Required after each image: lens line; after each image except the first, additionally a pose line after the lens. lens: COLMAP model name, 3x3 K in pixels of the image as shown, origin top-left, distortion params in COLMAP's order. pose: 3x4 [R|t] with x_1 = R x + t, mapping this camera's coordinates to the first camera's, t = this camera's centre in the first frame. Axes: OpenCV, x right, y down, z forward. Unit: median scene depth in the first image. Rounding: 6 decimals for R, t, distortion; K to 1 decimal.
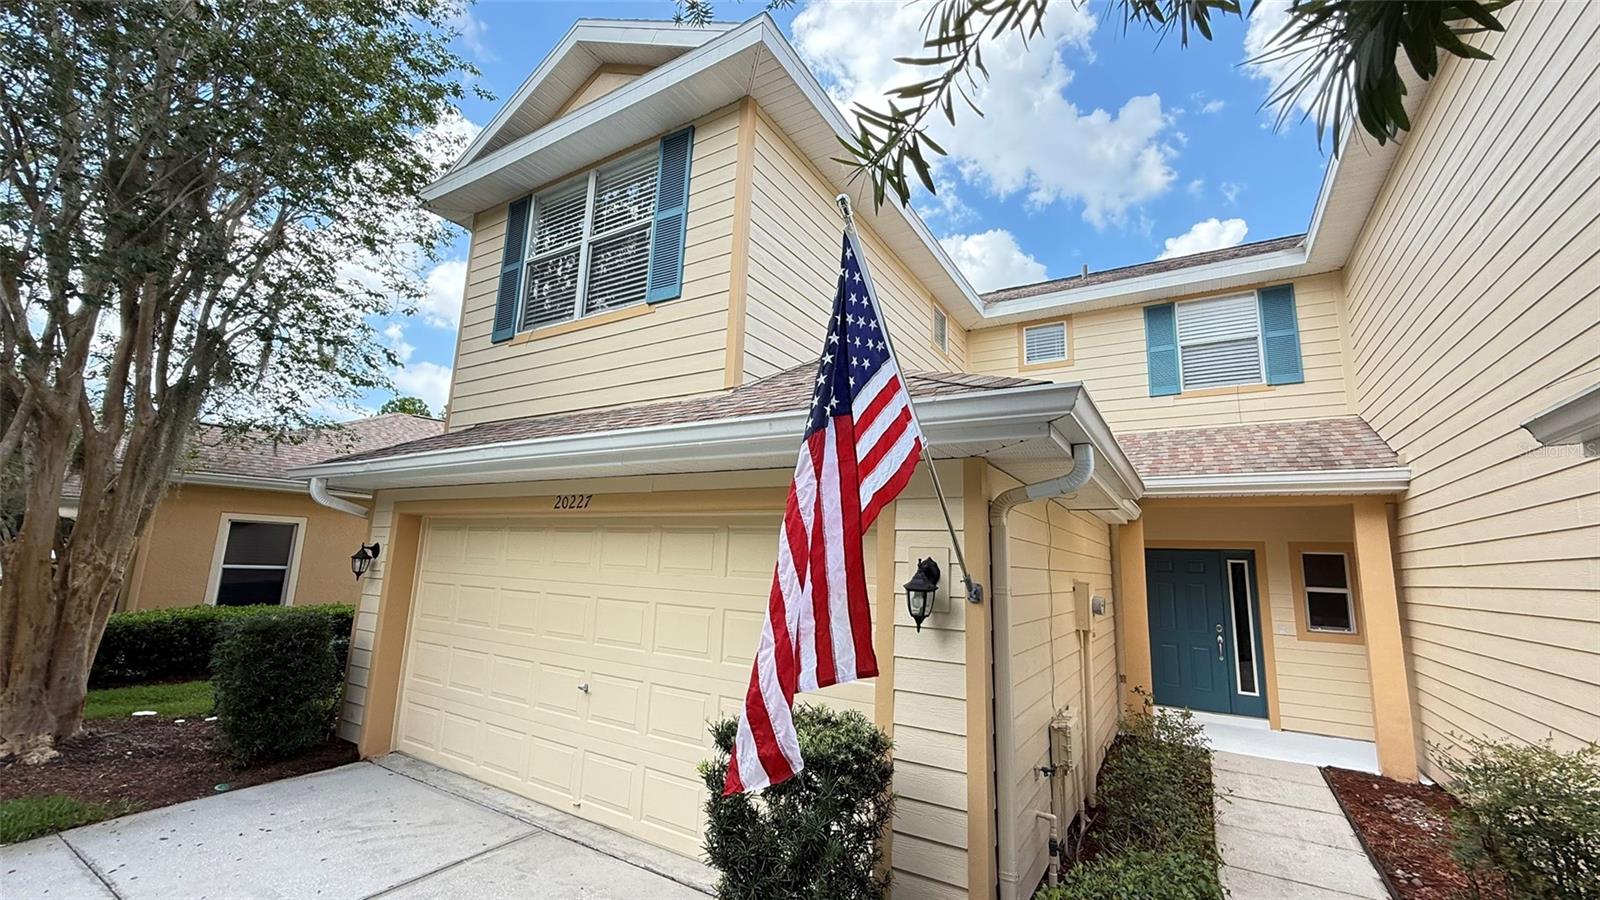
lens RADIAL K [[639.1, 0, 795.4], [0, 639.1, 450.0], [0, 0, 1]] dist [-0.000583, 0.000372]
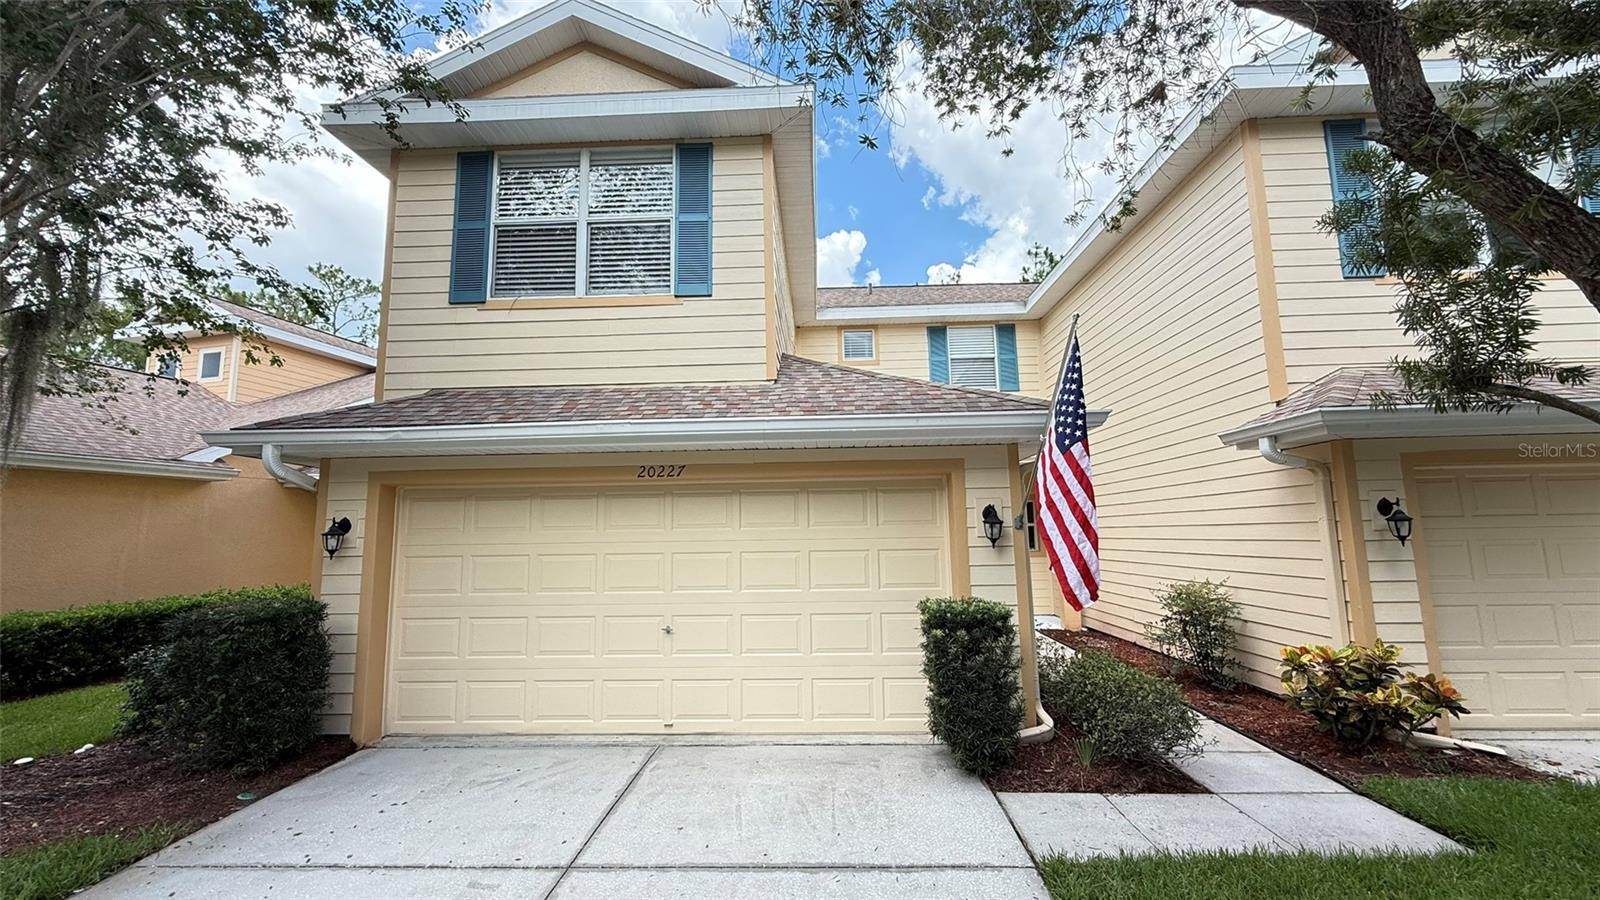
lens RADIAL K [[639.1, 0, 807.1], [0, 639.1, 450.3], [0, 0, 1]] dist [-0.000583, 0.000372]
pose [[0.863959, 0.011724, 0.503425, -0.590668], [-0.038536, 0.998337, 0.042885, -0.013641], [-0.502085, -0.056451, 0.862974, -0.104542]]
